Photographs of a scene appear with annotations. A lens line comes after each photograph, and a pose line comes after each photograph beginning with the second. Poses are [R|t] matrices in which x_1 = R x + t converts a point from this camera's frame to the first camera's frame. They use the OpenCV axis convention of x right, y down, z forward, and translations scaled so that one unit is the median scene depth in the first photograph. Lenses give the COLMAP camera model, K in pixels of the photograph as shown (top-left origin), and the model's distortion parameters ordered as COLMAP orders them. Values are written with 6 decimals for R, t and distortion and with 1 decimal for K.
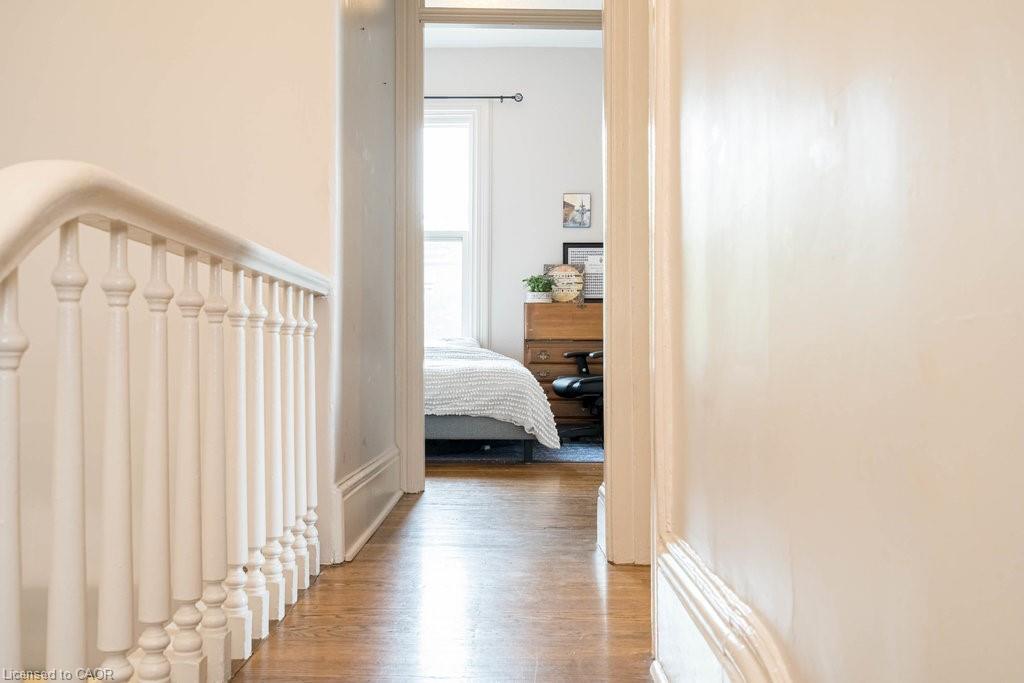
lens RADIAL K [[1035.1, 0, 511.9], [0, 1035.1, 343.1], [0, 0, 1]] dist [0.007680, 0.000000]
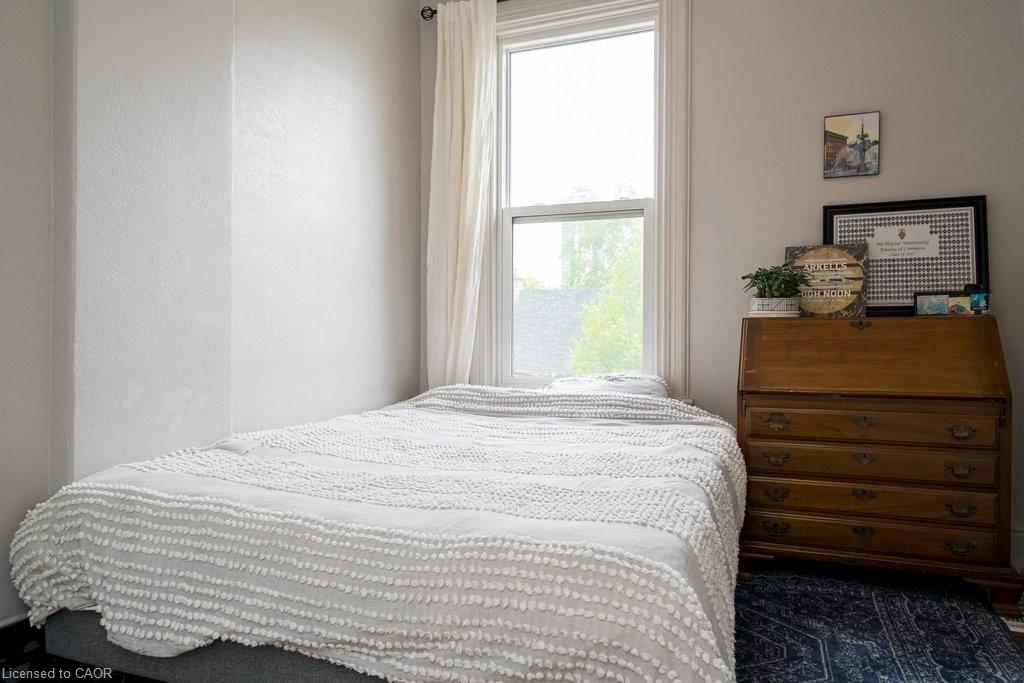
lens RADIAL K [[730.4, 0, 514.0], [0, 730.4, 339.8], [0, 0, 1]] dist [-0.005252, 0.000742]
pose [[0.928951, 0.003194, -0.370189, 0.040874], [0.000907, 0.999940, 0.010903, -0.031097], [0.370202, -0.010464, 0.928892, 0.587296]]
